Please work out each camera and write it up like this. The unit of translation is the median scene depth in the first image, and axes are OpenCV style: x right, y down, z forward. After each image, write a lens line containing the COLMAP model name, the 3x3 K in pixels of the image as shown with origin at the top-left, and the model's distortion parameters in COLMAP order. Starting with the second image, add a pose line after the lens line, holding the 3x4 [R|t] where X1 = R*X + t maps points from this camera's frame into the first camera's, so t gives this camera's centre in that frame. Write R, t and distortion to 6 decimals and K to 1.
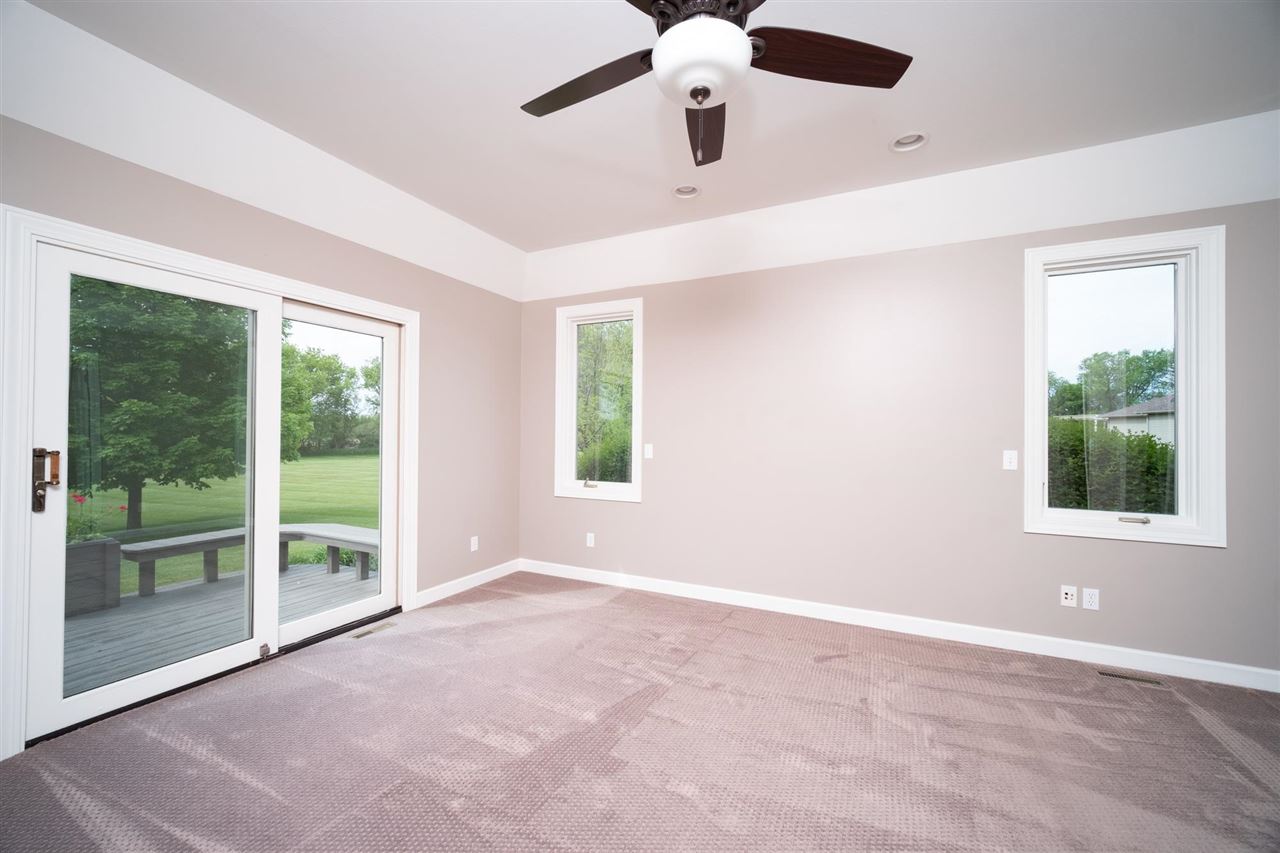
lens RADIAL K [[509.6, 0, 637.0], [0, 509.6, 428.1], [0, 0, 1]] dist [-0.000240, 0.000008]
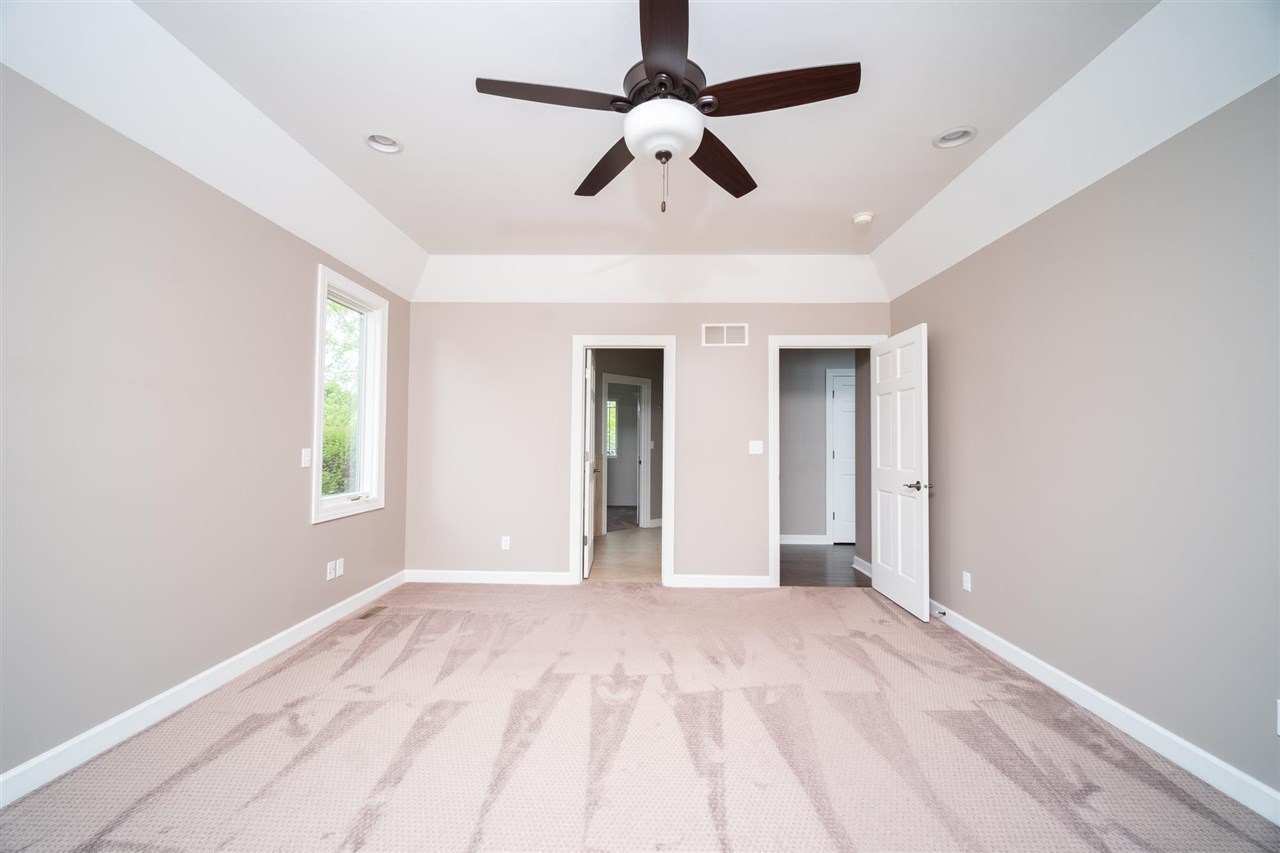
lens RADIAL K [[509.6, 0, 637.0], [0, 509.6, 428.1], [0, 0, 1]] dist [-0.000240, 0.000008]
pose [[-0.419332, 0.014393, 0.907719, -0.554727], [-0.020548, 0.999468, -0.025341, 0.015457], [-0.907600, -0.029278, -0.418813, 0.901216]]
